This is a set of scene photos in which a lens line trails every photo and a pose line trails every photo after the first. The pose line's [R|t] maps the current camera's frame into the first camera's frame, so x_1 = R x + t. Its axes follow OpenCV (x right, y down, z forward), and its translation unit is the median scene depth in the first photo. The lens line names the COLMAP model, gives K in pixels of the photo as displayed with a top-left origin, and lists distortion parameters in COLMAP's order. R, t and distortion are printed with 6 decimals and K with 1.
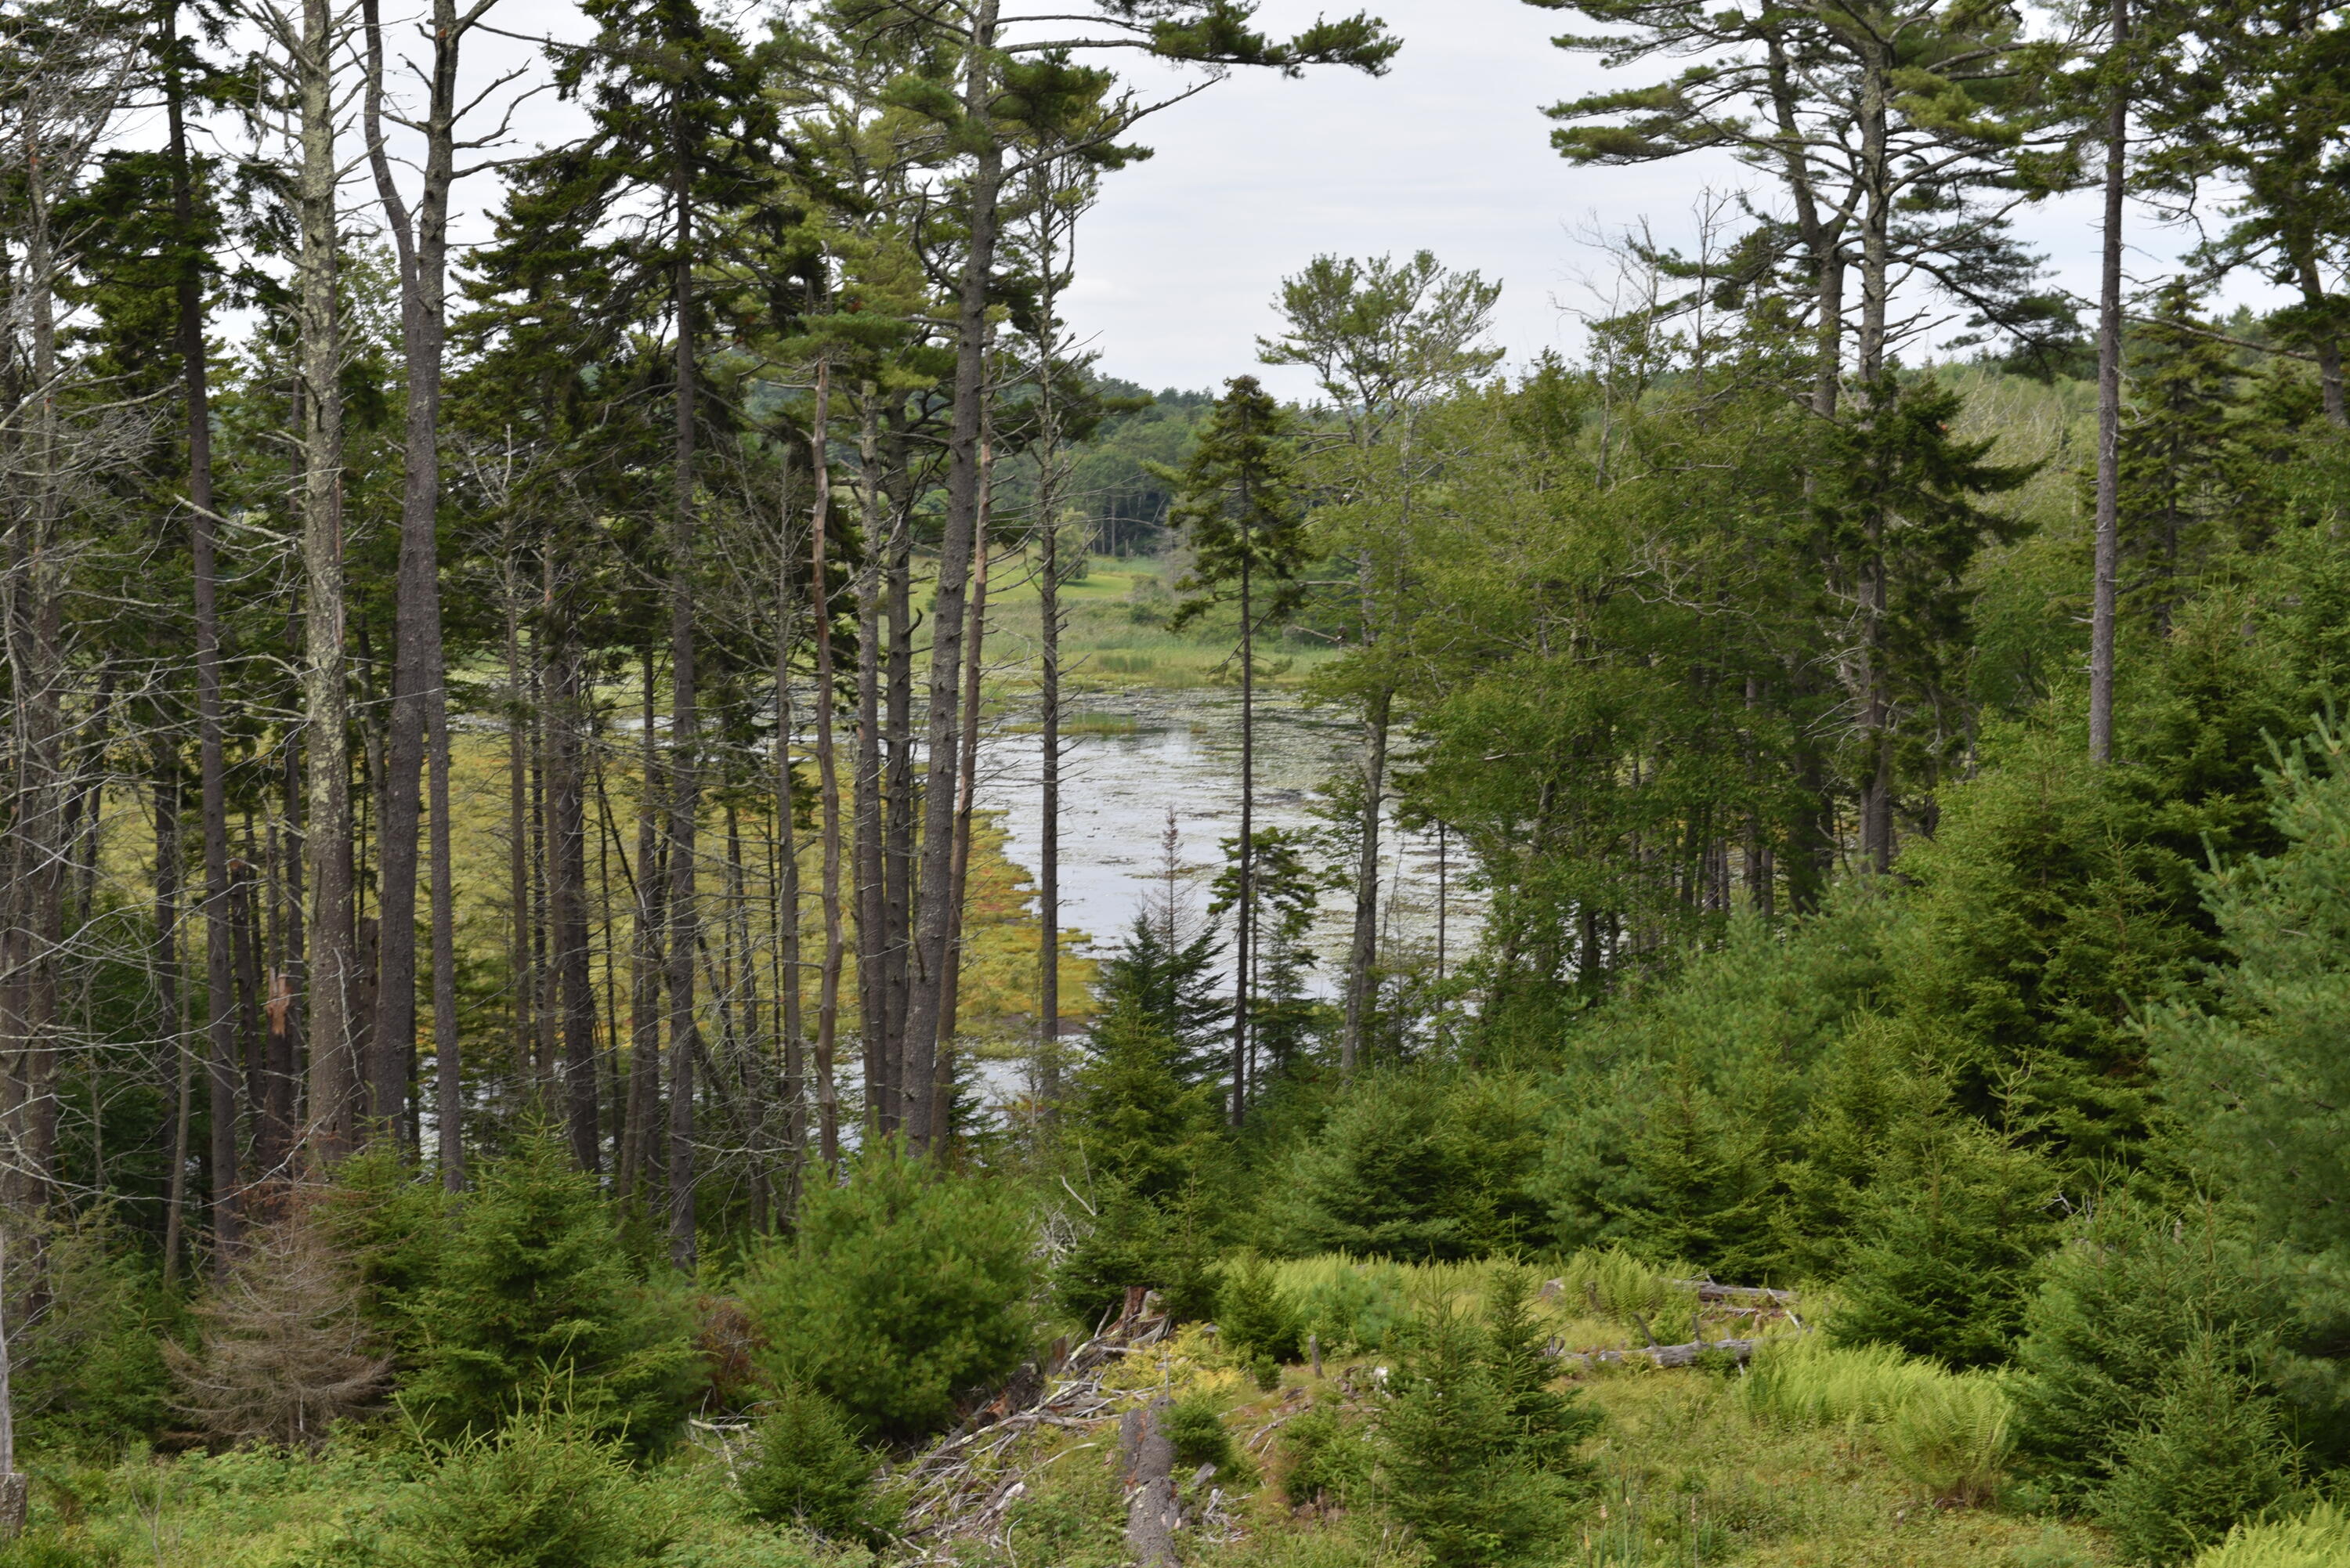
lens RADIAL K [[4081.0, 0, 1175.0], [0, 4081.0, 784.0], [0, 0, 1]] dist [0.201839, -0.242541]
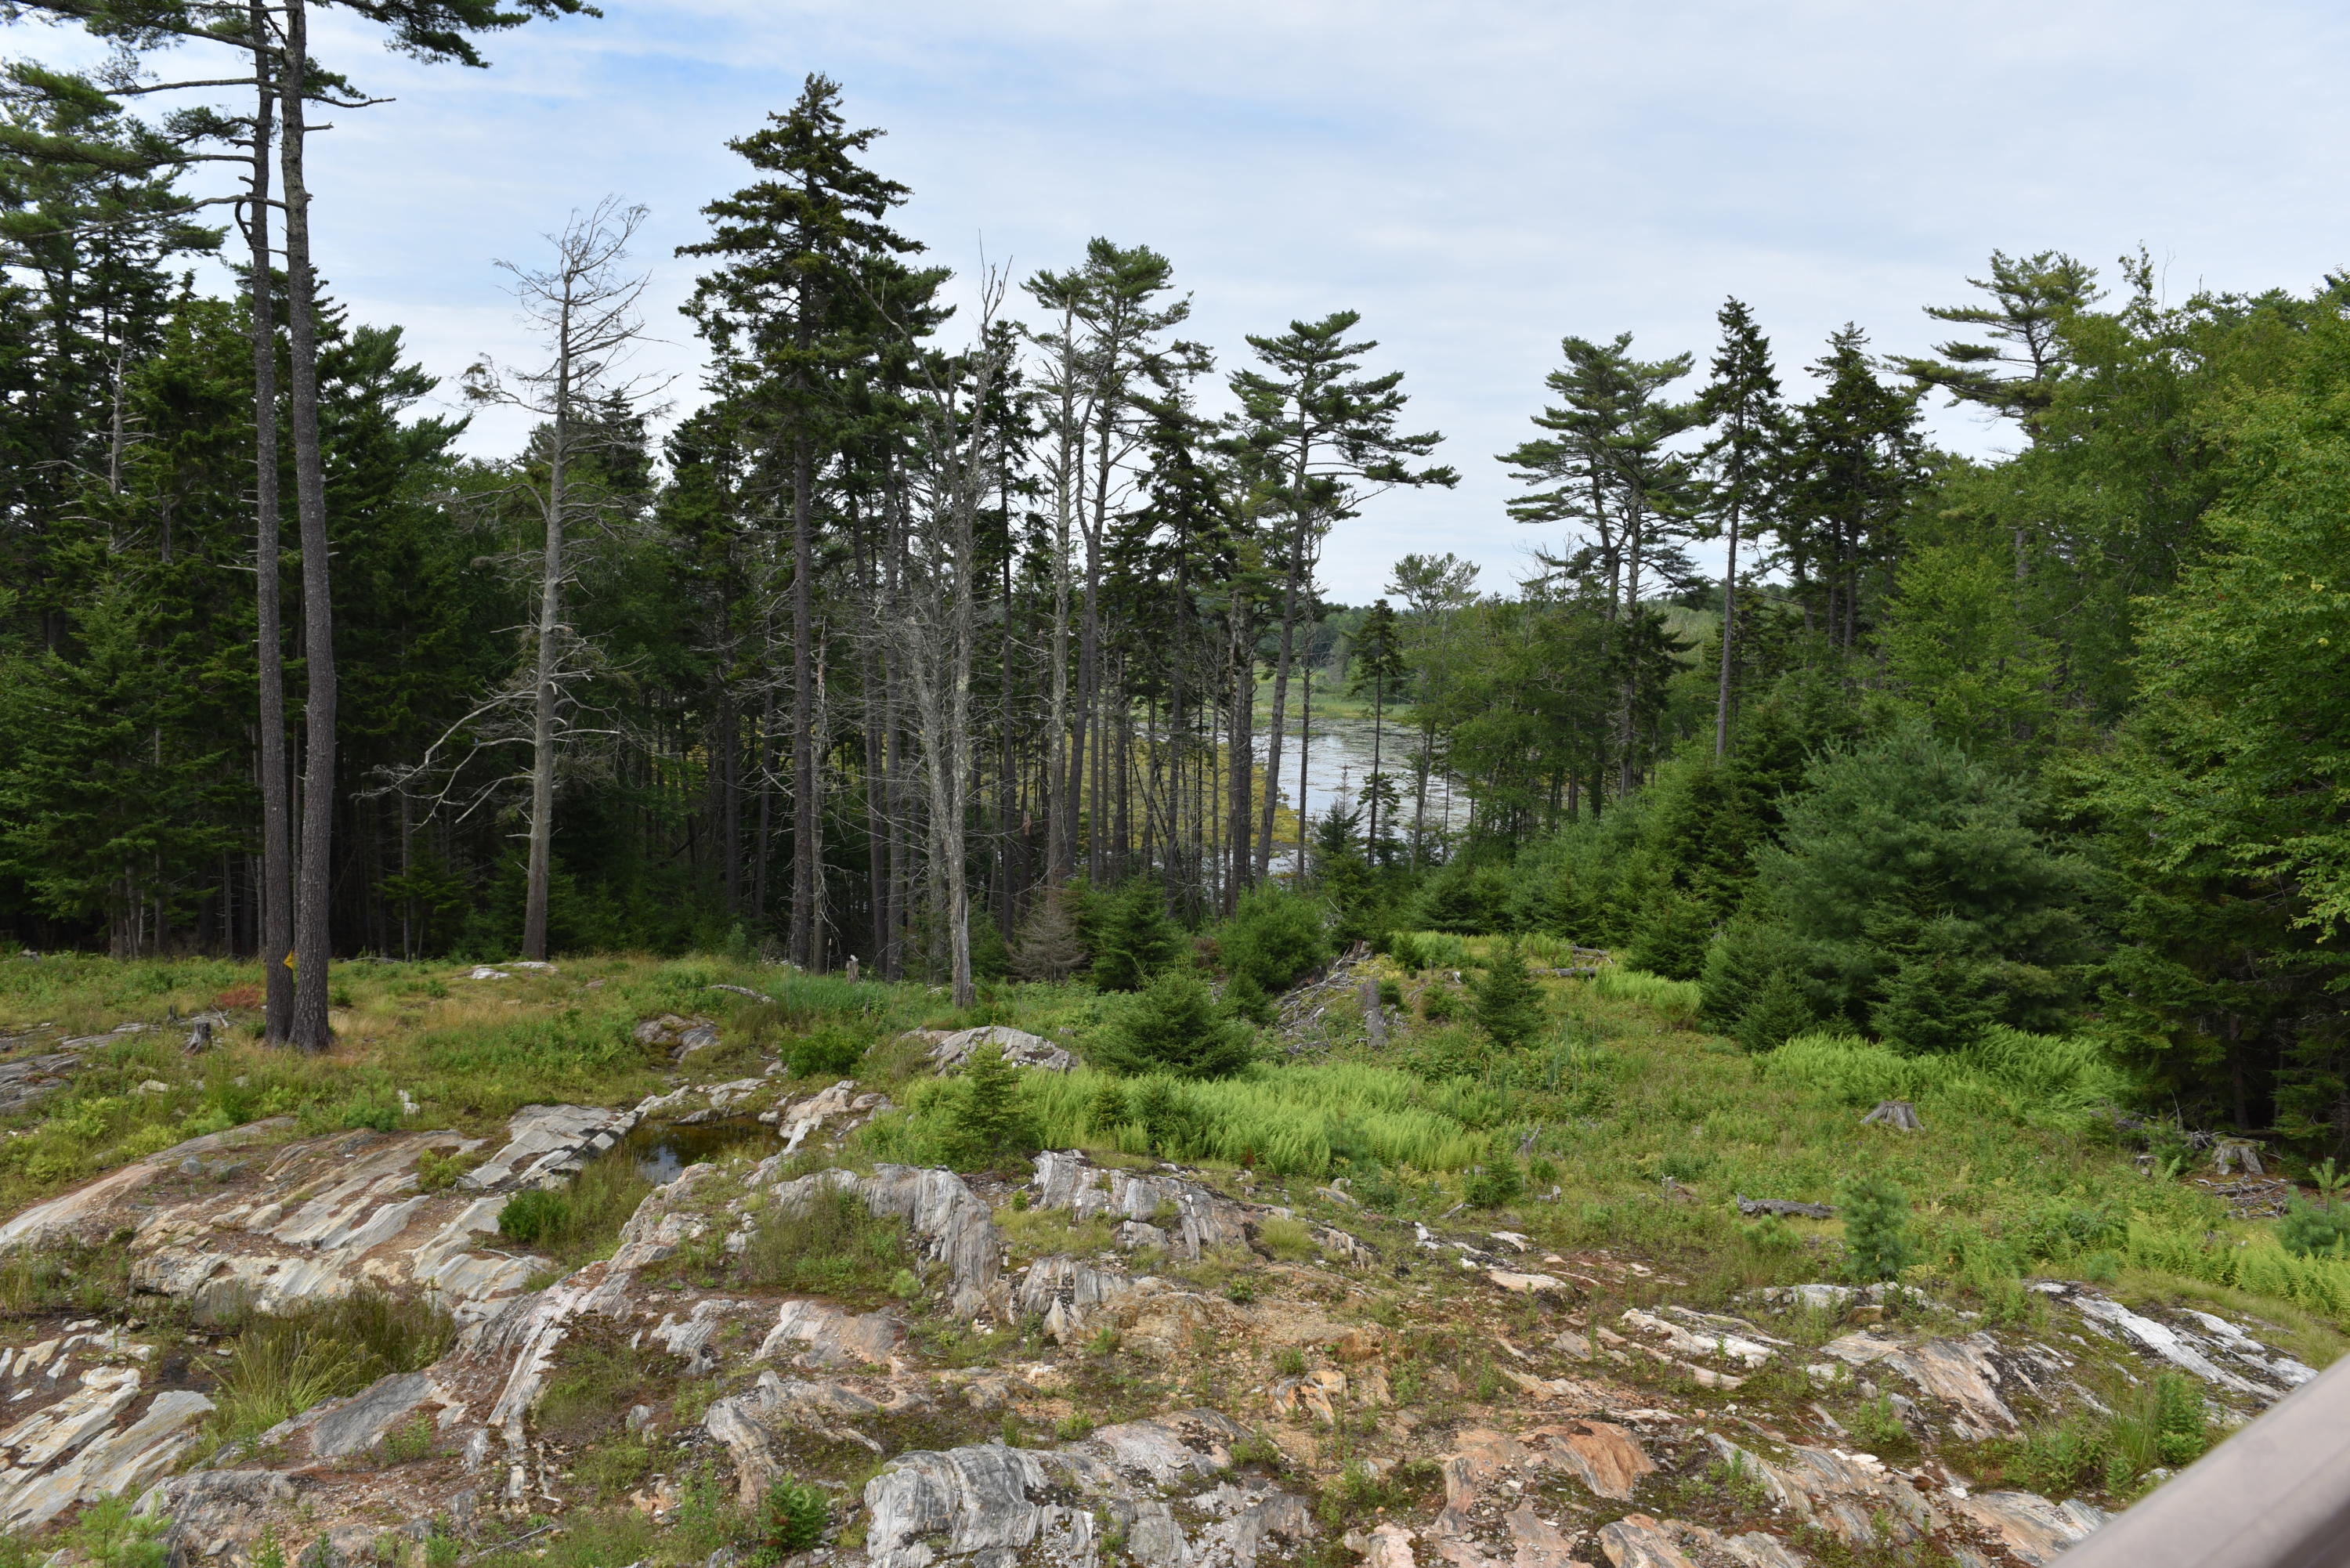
lens RADIAL K [[1590.3, 0, 1175.0], [0, 1590.3, 784.0], [0, 0, 1]] dist [0.001391, 0.000401]
pose [[0.995946, 0.033642, -0.083423, -0.029989], [-0.032088, 0.999287, 0.019894, 0.002683], [0.084032, -0.017137, 0.996316, -0.030201]]
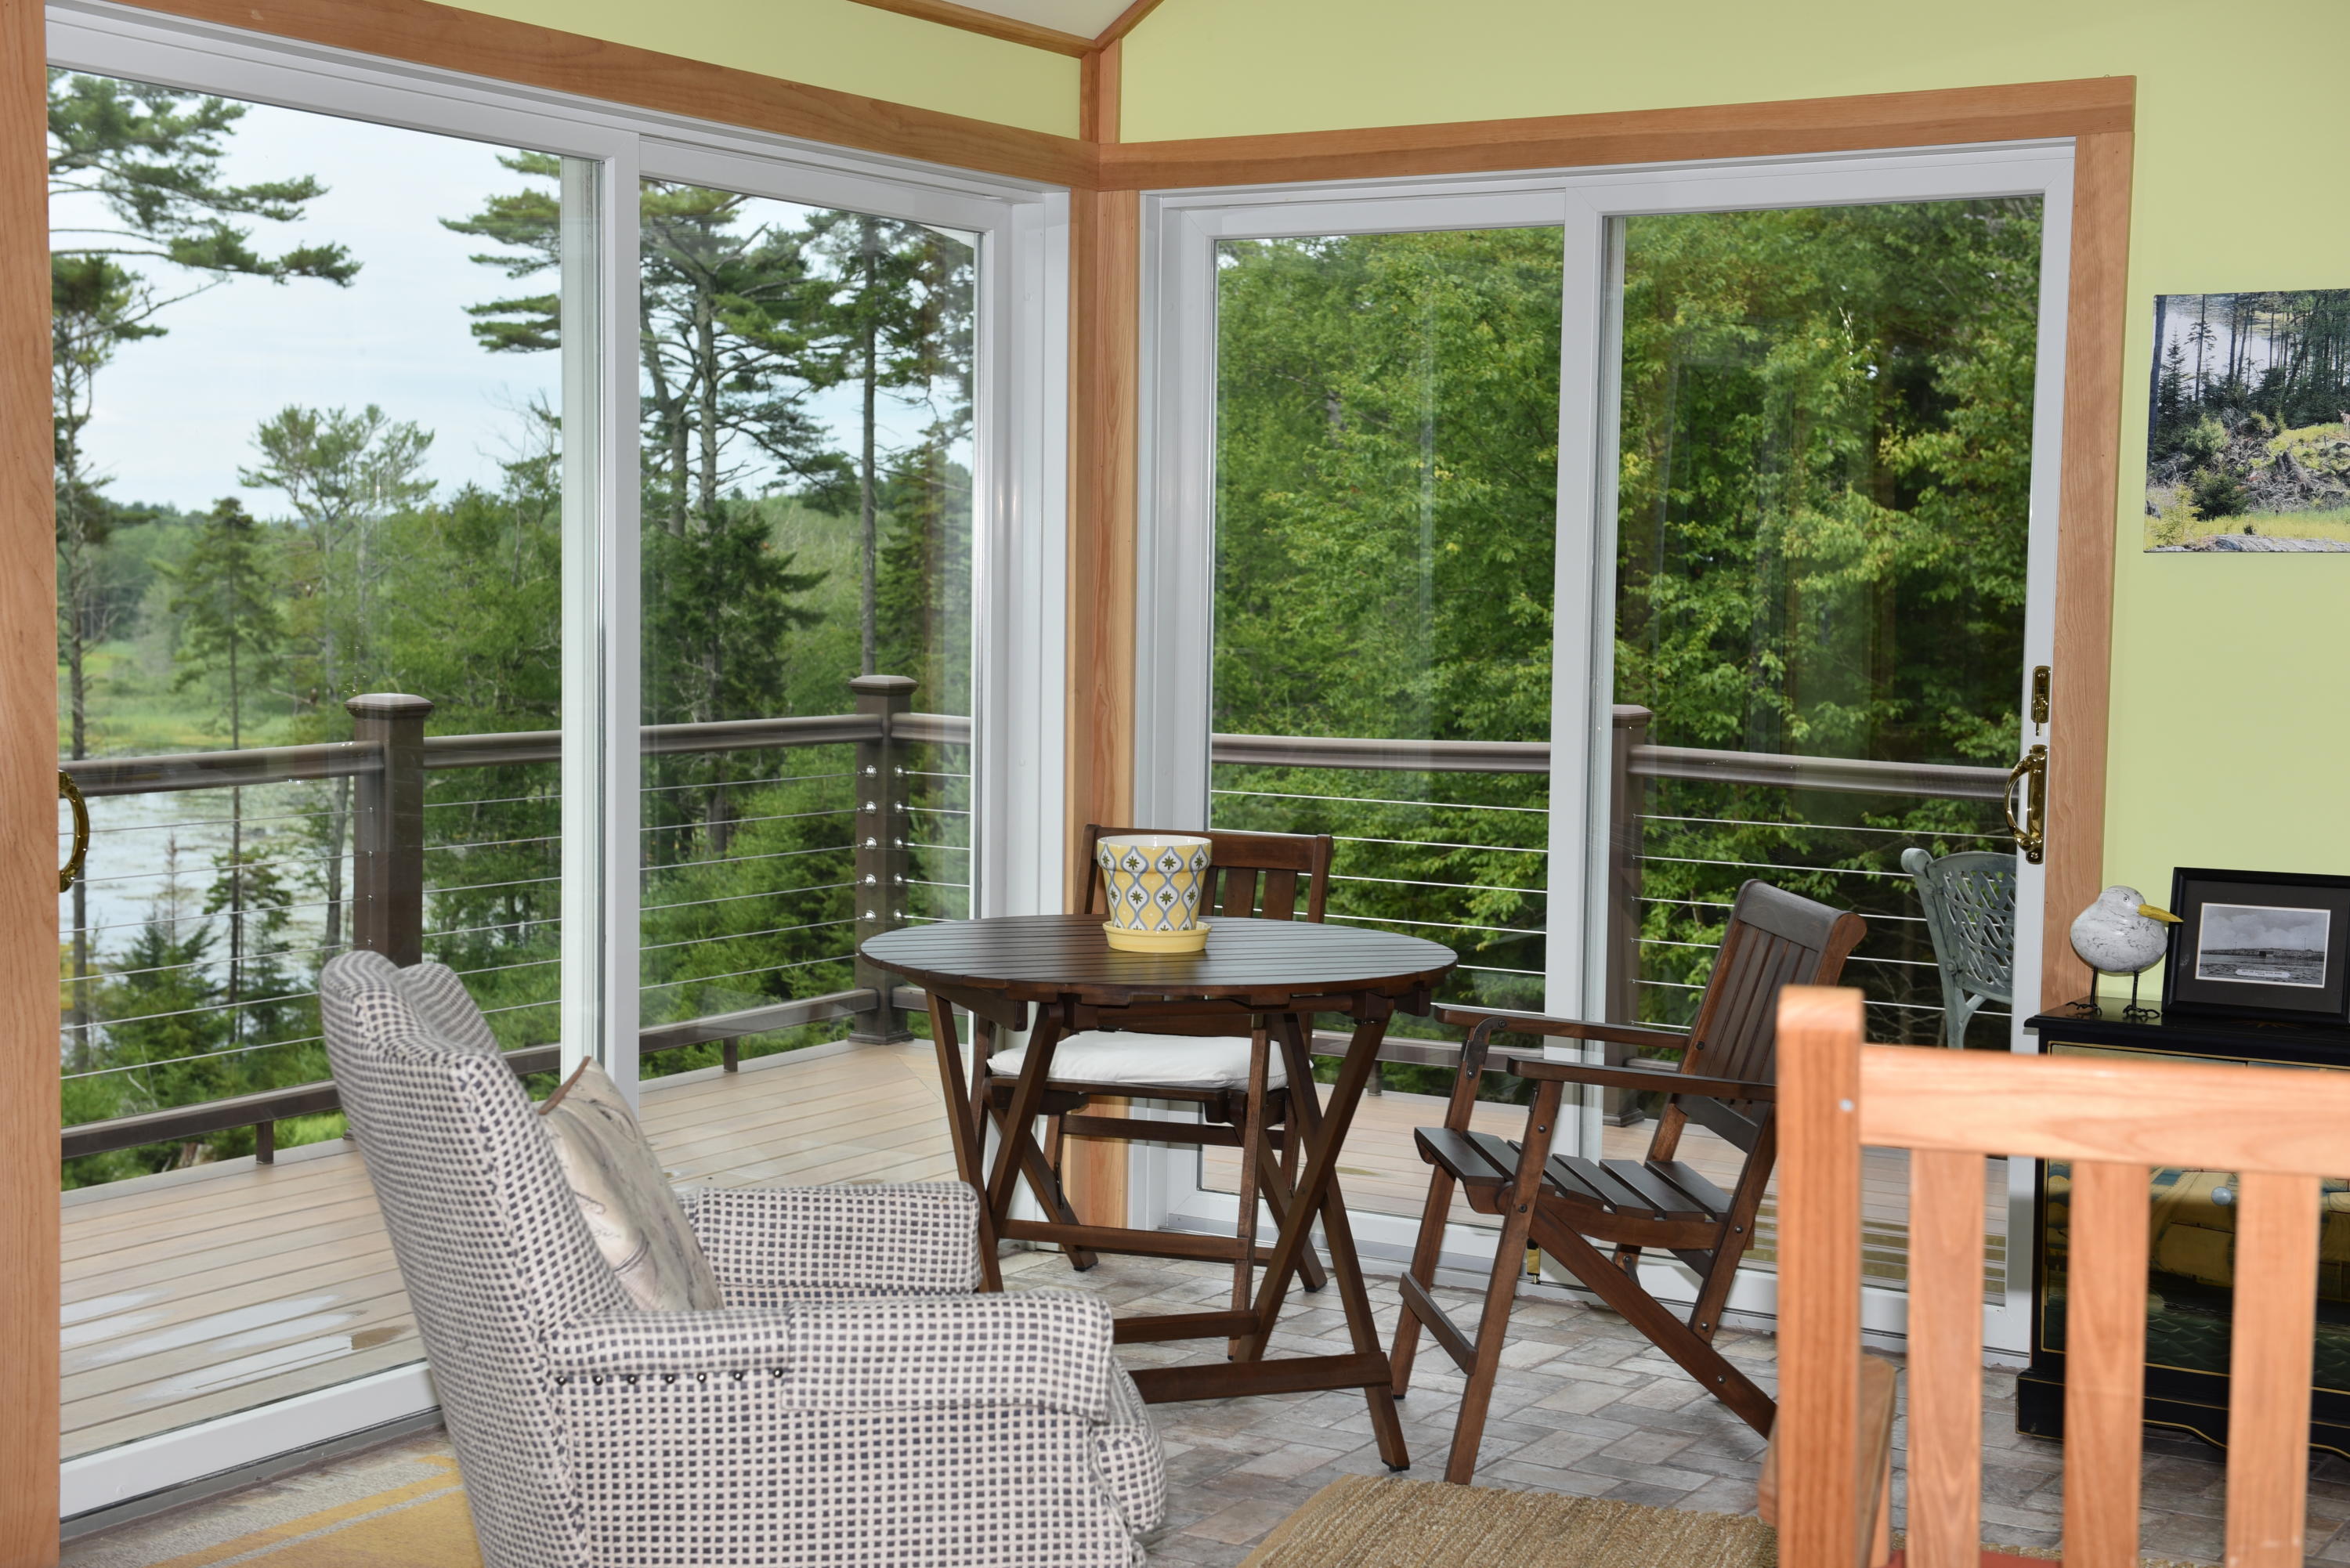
lens RADIAL K [[3416.7, 0, 1175.0], [0, 3416.7, 784.0], [0, 0, 1]] dist [0.161178, -0.013010]
pose [[0.956708, -0.010015, 0.290877, -0.019843], [0.014788, 0.999790, -0.014215, 0.013690], [-0.290674, 0.017902, 0.956655, -0.162893]]
